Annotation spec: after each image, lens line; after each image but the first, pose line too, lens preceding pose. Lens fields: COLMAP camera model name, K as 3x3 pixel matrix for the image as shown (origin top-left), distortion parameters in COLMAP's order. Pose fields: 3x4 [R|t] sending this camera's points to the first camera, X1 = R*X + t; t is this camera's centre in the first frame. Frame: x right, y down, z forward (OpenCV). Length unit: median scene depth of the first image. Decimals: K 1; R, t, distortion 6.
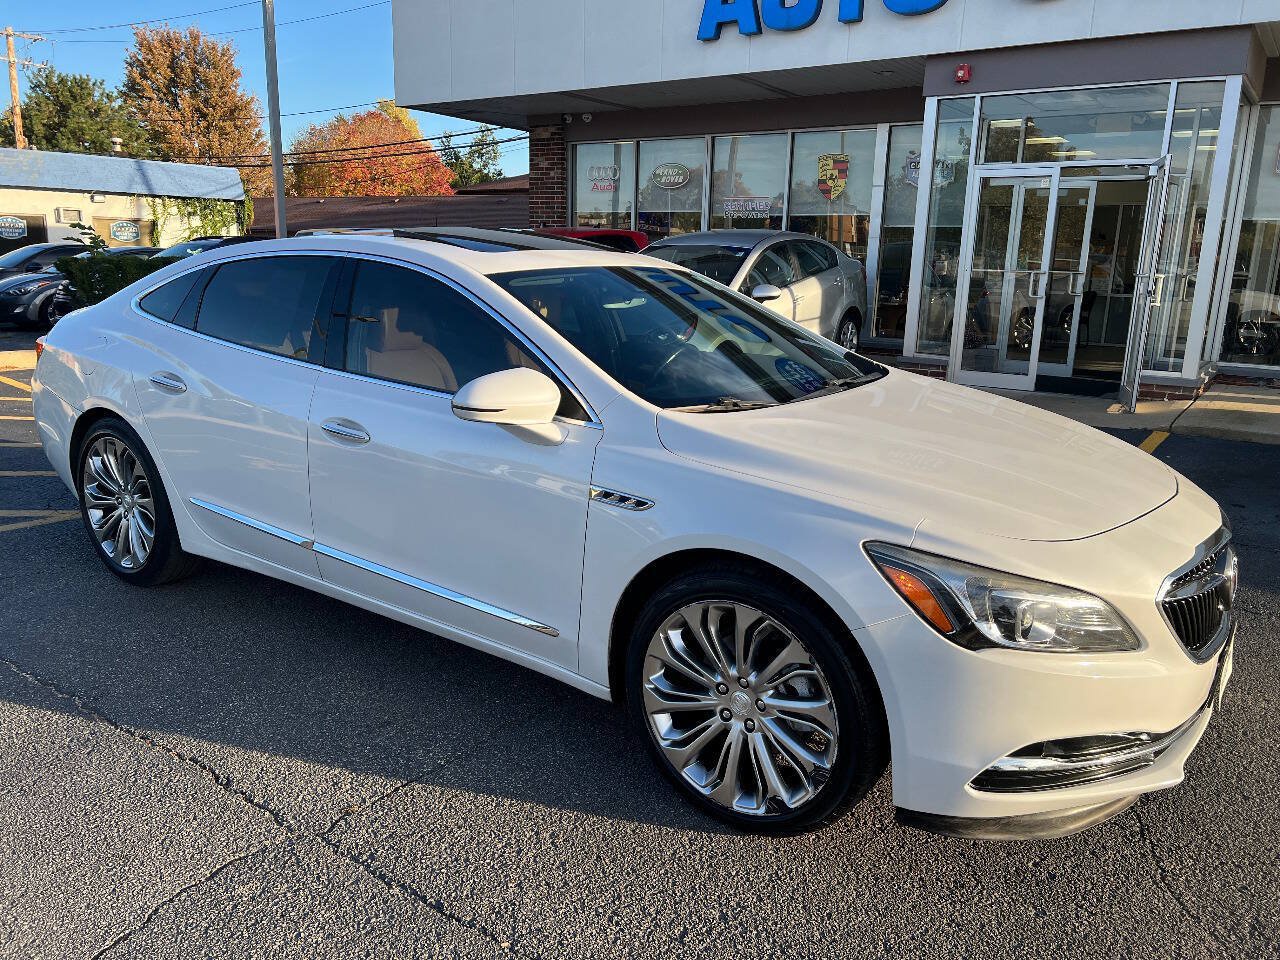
lens RADIAL K [[962.0, 0, 641.6], [0, 962.0, 483.3], [0, 0, 1]] dist [0.059178, -0.067879]
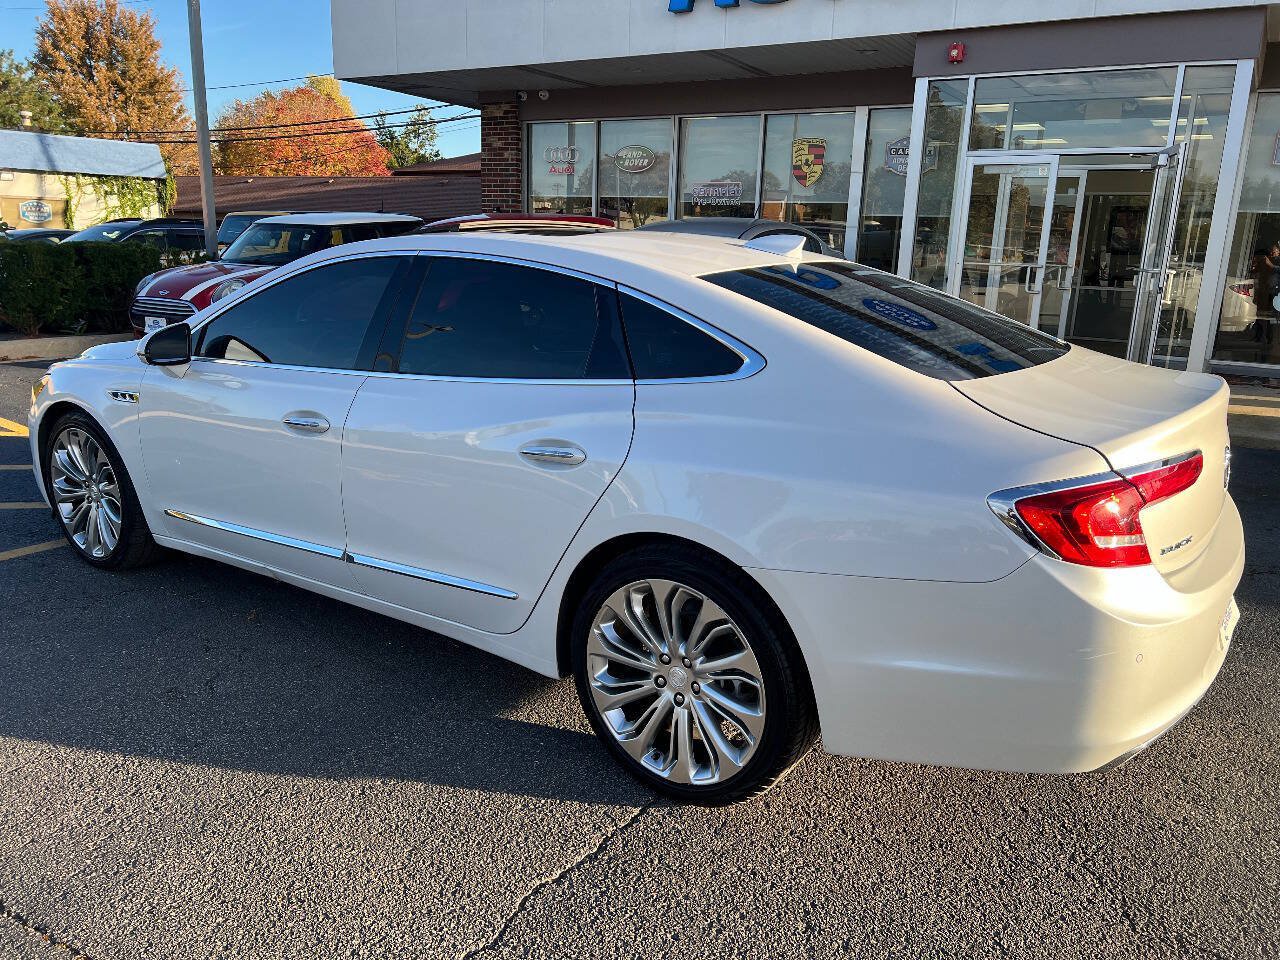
lens RADIAL K [[962.0, 0, 649.5], [0, 962.0, 482.5], [0, 0, 1]] dist [0.059178, -0.067879]
pose [[0.997584, -0.009657, 0.068791, -0.029851], [0.008674, 0.999856, 0.014575, -0.021118], [-0.068922, -0.013943, 0.997525, 0.071070]]
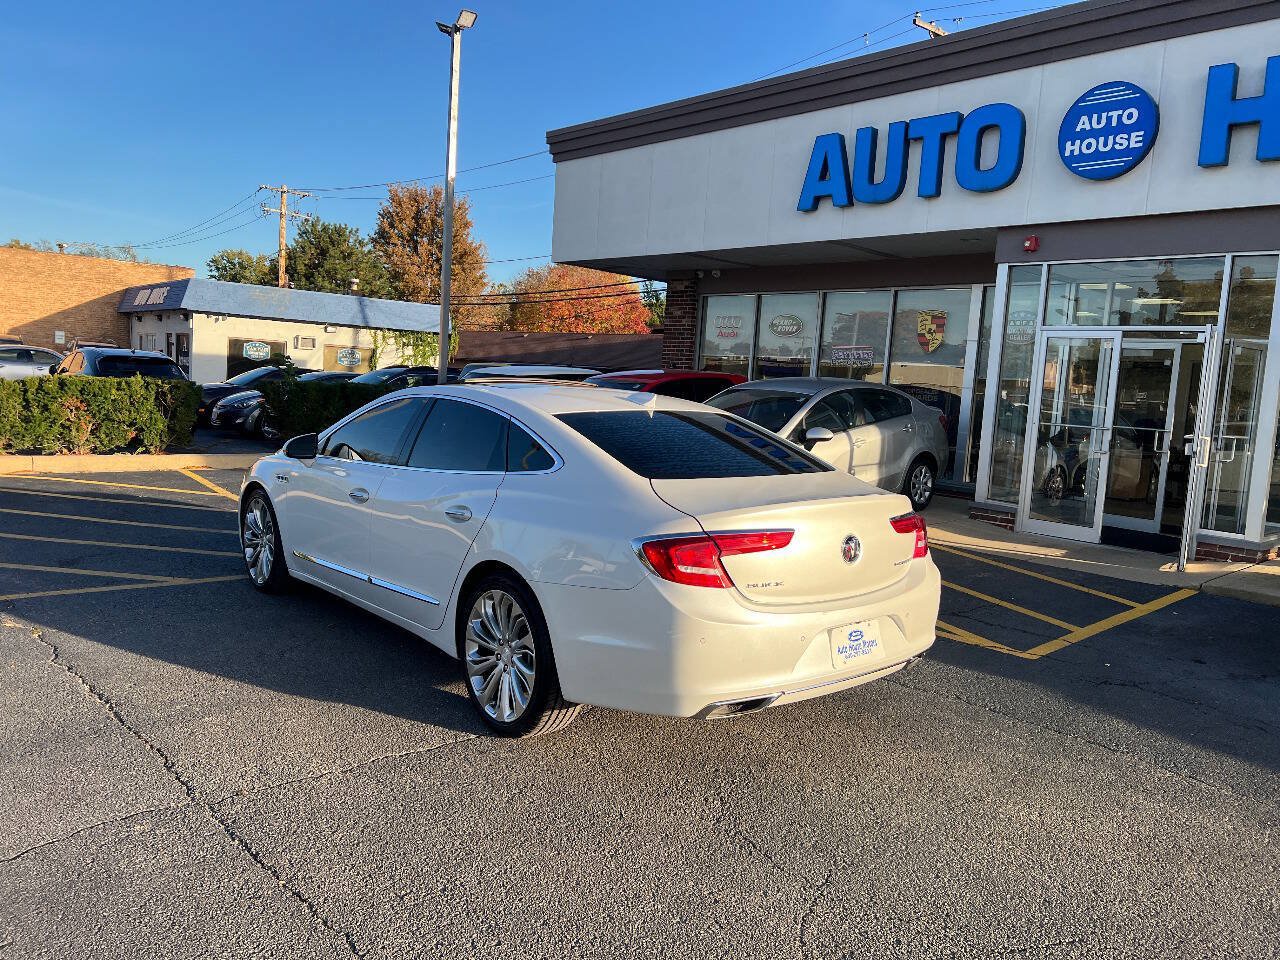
lens RADIAL K [[962.0, 0, 648.1], [0, 962.0, 477.1], [0, 0, 1]] dist [0.059178, -0.067879]
pose [[0.979812, 0.054962, -0.192218, 0.122842], [-0.081351, 0.987877, -0.132213, 0.007707], [0.182621, 0.145182, 0.972405, -0.071568]]
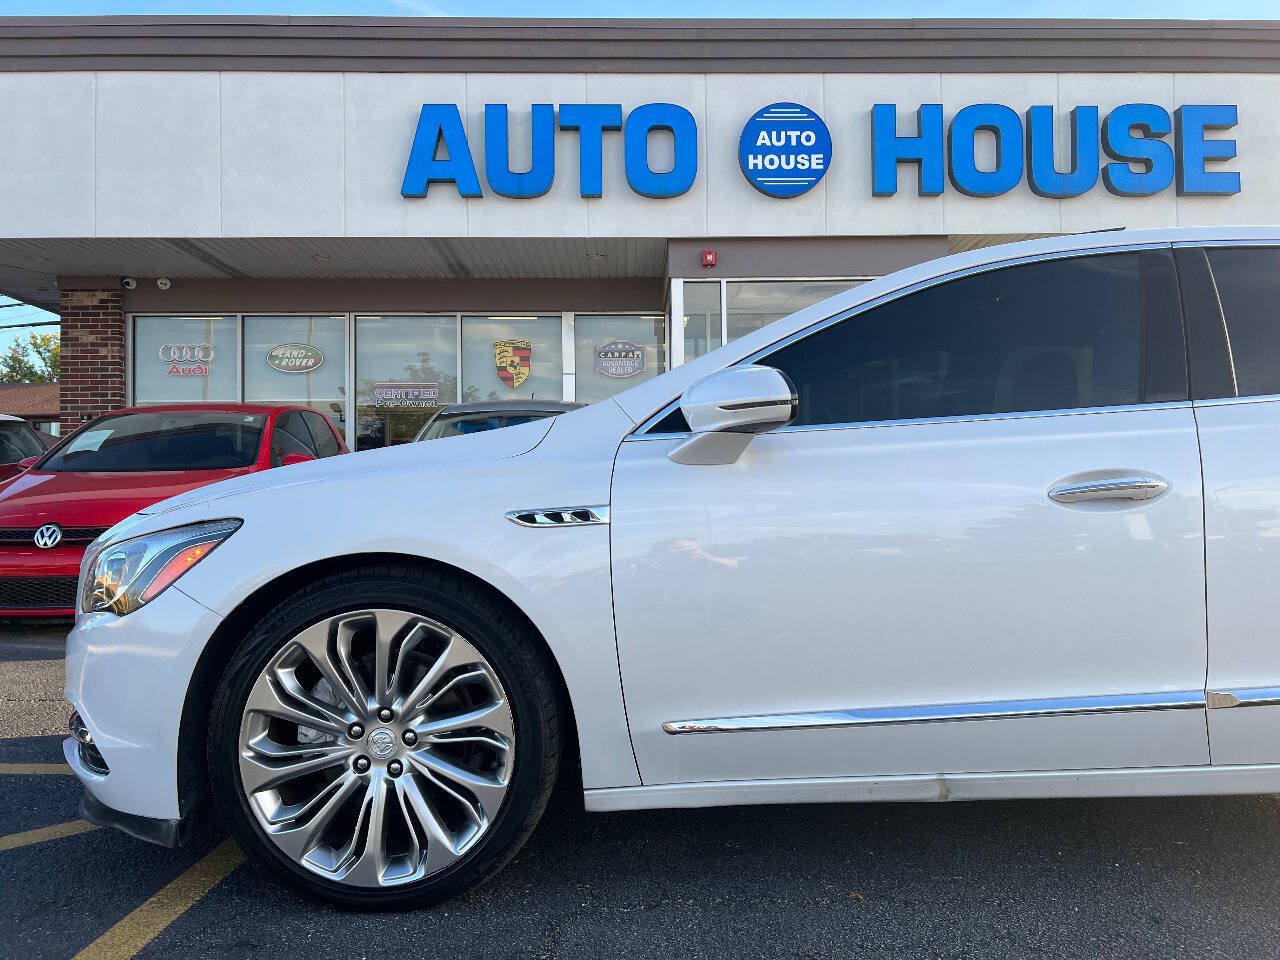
lens RADIAL K [[962.0, 0, 650.4], [0, 962.0, 478.4], [0, 0, 1]] dist [0.059178, -0.067879]
pose [[0.790218, -0.022007, 0.612431, -0.301552], [0.174143, 0.966221, -0.189976, -0.018292], [-0.587563, 0.256773, 0.767357, 0.291802]]
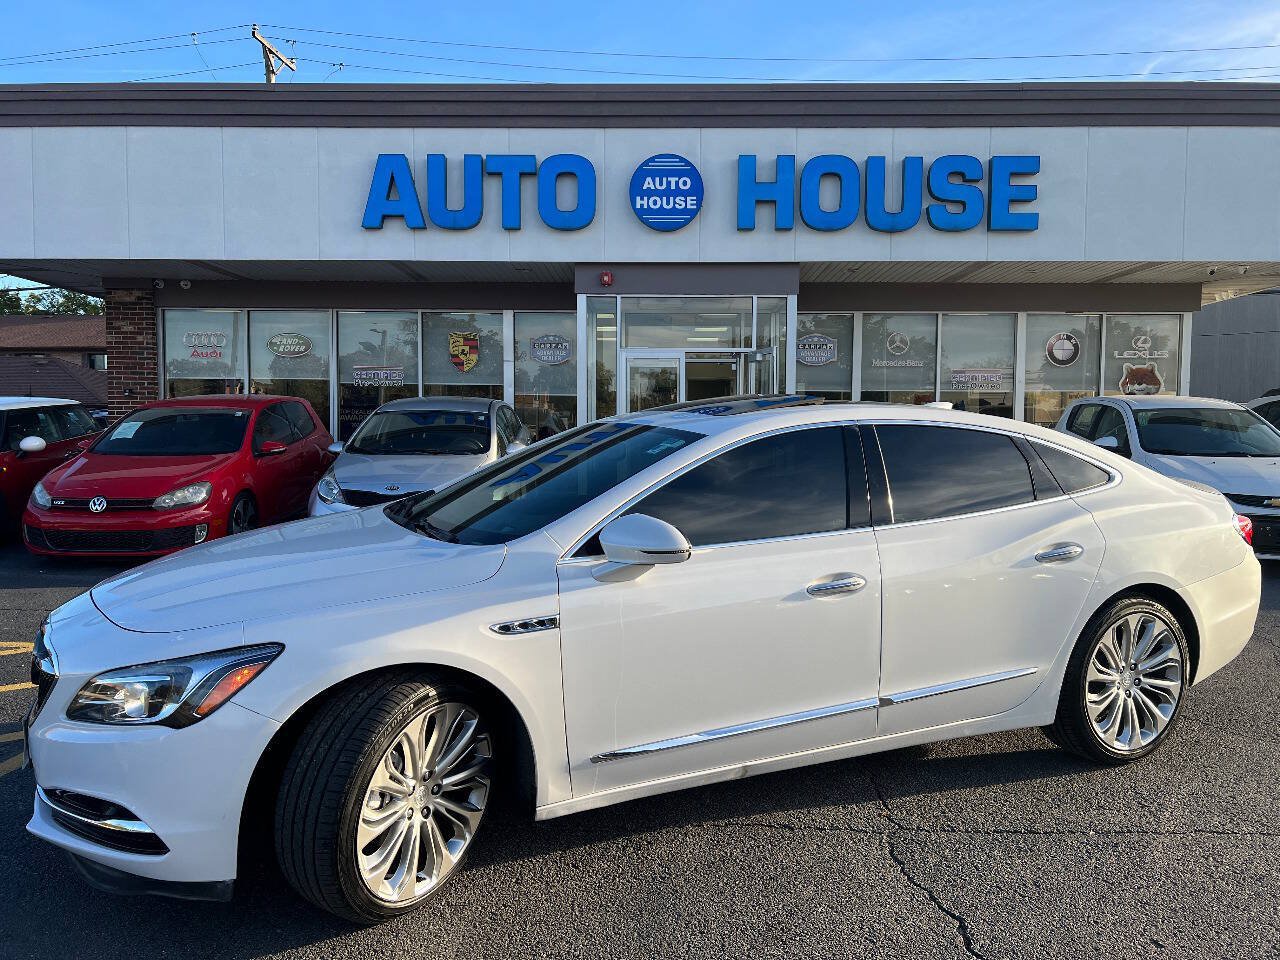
lens RADIAL K [[962.0, 0, 641.7], [0, 962.0, 484.7], [0, 0, 1]] dist [0.059178, -0.067879]
pose [[0.820727, -0.053539, 0.568807, -0.324135], [0.146767, 0.981945, -0.119343, -0.000187], [-0.552148, 0.181430, 0.813767, 0.000061]]
